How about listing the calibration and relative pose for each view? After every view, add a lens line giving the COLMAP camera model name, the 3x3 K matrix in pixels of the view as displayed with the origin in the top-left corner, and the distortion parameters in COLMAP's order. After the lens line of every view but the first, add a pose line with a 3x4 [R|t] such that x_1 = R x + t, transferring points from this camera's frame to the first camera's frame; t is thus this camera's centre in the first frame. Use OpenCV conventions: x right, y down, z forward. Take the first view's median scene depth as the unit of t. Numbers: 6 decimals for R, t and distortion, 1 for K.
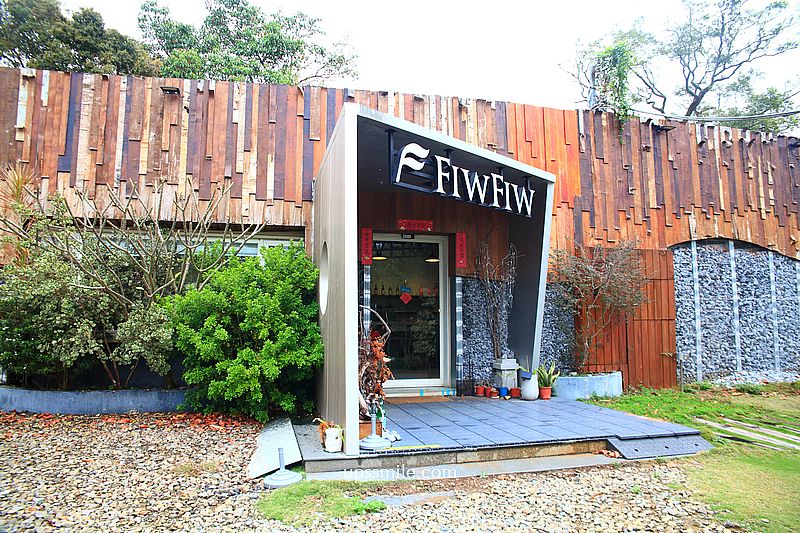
lens RADIAL K [[551.3, 0, 401.1], [0, 551.3, 270.2], [0, 0, 1]] dist [-0.111175, 0.084116]
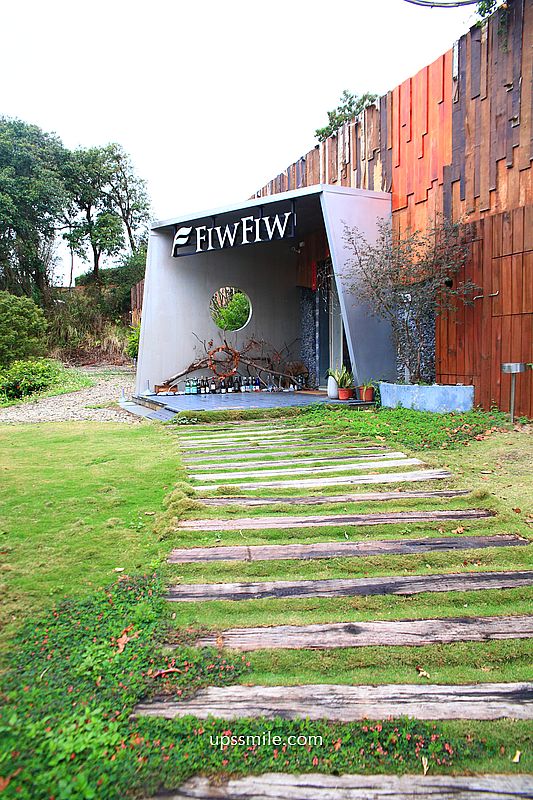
lens RADIAL K [[551.3, 0, 269.9], [0, 551.3, 404.7], [0, 0, 1]] dist [-0.111175, 0.084116]
pose [[0.172524, 0.085511, -0.981287, 1.133374], [0.114296, 0.987757, 0.106169, 0.101335], [0.978352, -0.130474, 0.160638, 0.600900]]
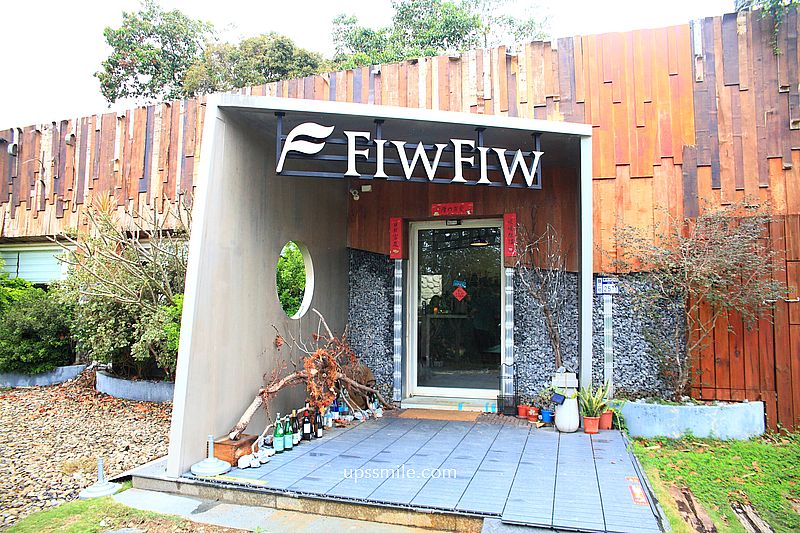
lens RADIAL K [[551.3, 0, 399.1], [0, 551.3, 268.9], [0, 0, 1]] dist [-0.111175, 0.084116]
pose [[0.853860, -0.030762, -0.519592, 0.375814], [0.046996, 0.998731, 0.018101, -0.008337], [0.518376, -0.039875, 0.854223, 0.219984]]
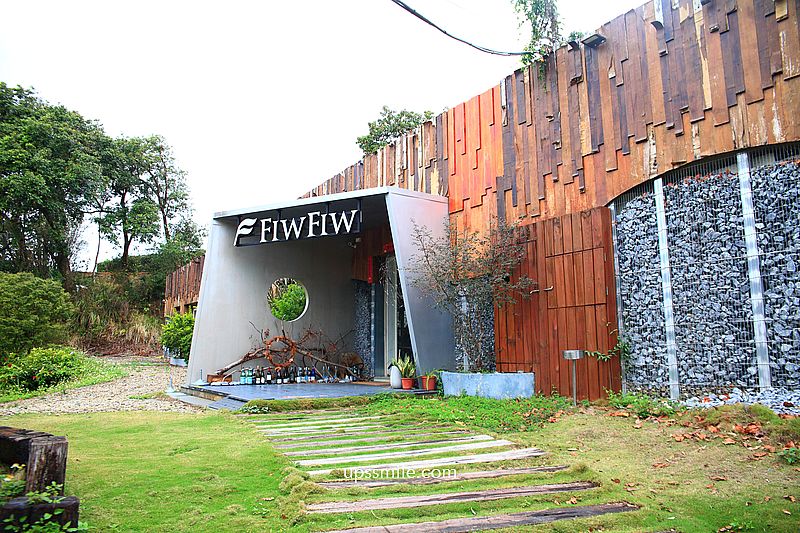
lens RADIAL K [[551.3, 0, 403.7], [0, 551.3, 270.1], [0, 0, 1]] dist [-0.111175, 0.084116]
pose [[0.360586, -0.135602, -0.922816, 1.139643], [0.102754, 0.989129, -0.105196, 0.102232], [0.927049, -0.056891, 0.370599, 0.528751]]
